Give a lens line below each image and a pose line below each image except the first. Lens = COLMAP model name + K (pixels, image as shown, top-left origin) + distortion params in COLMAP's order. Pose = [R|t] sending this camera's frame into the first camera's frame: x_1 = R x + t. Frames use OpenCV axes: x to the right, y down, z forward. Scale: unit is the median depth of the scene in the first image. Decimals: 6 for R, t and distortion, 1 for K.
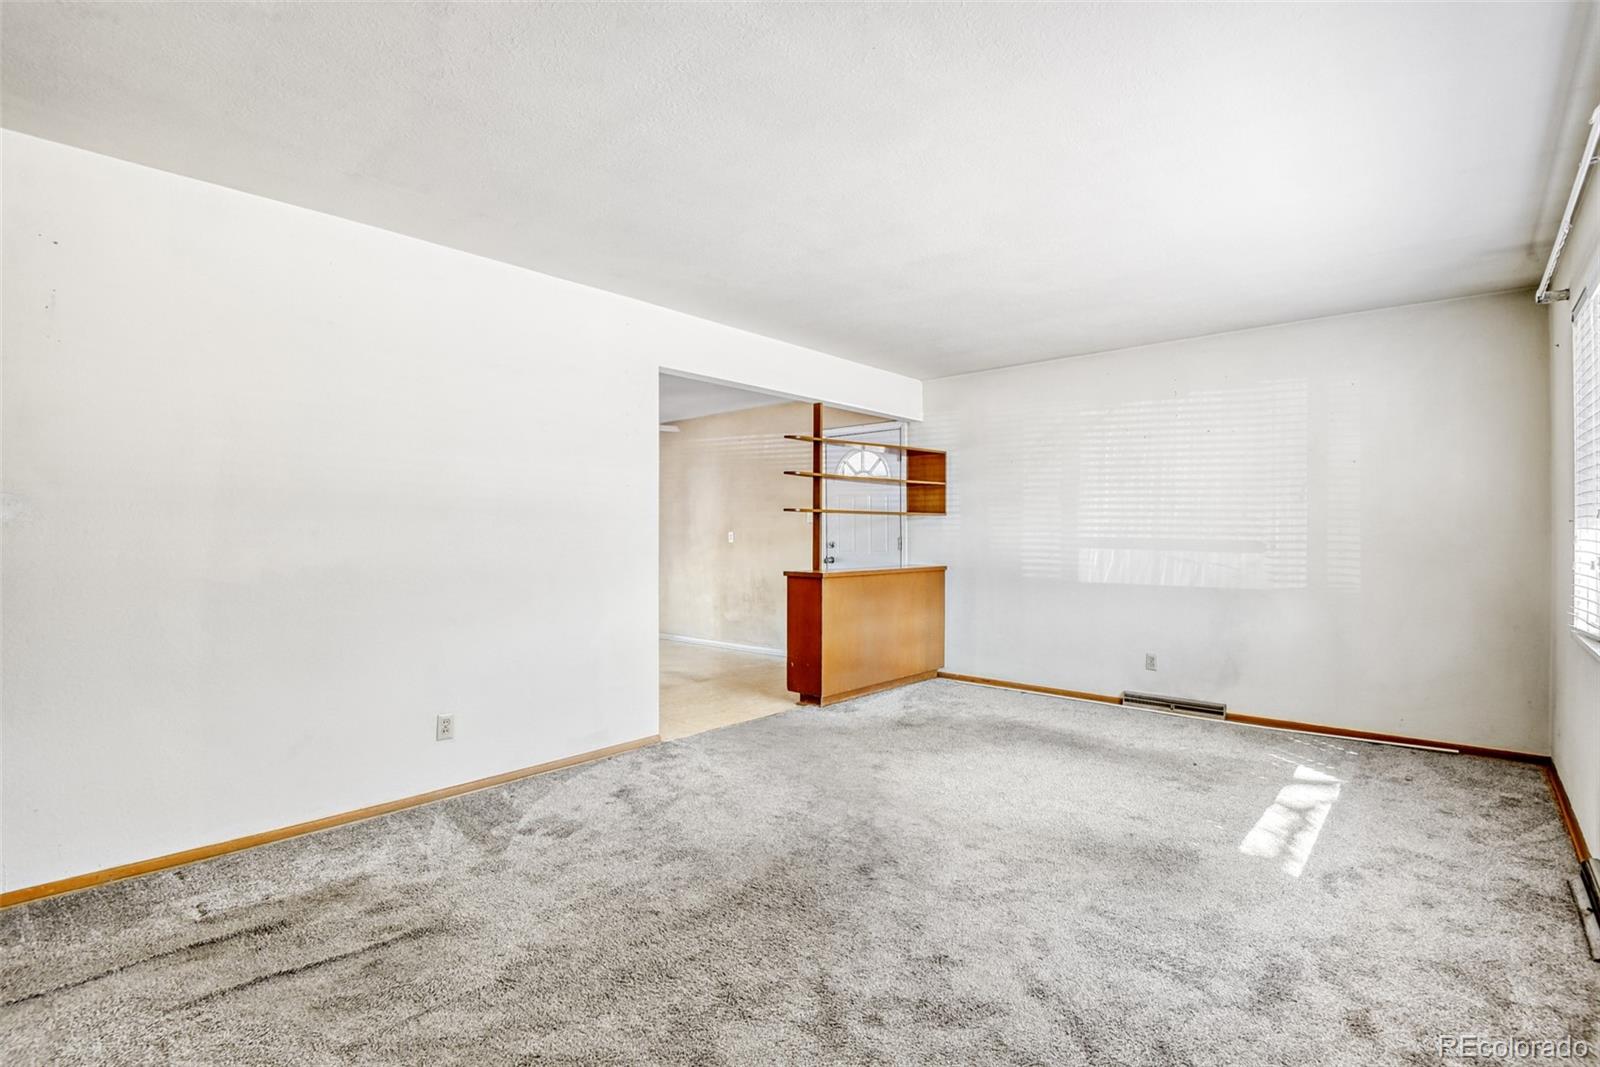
lens RADIAL K [[742.5, 0, 801.8], [0, 742.5, 533.2], [0, 0, 1]] dist [0.002662, -0.017846]
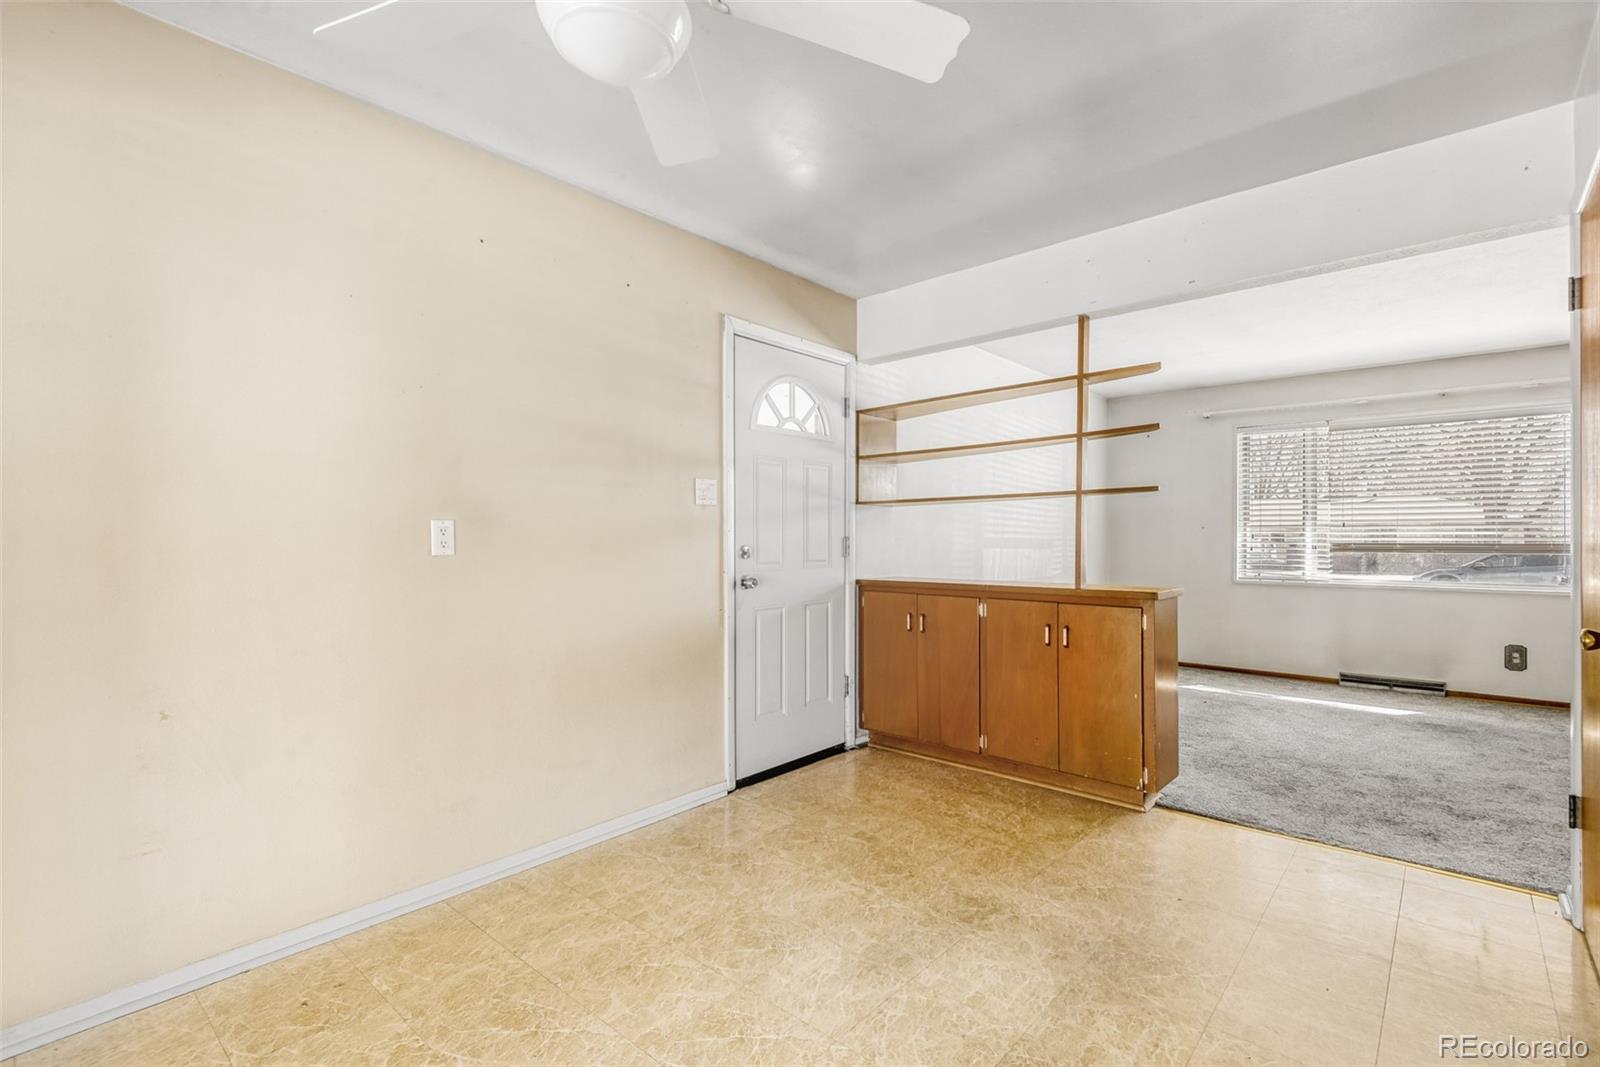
lens RADIAL K [[728.2, 0, 803.4], [0, 728.2, 540.1], [0, 0, 1]] dist [0.032555, -0.012949]
pose [[-0.003282, -0.001912, 0.999993, -0.650652], [-0.002003, 0.999996, 0.001905, 0.009290], [-0.999993, -0.001997, -0.003286, 1.376003]]
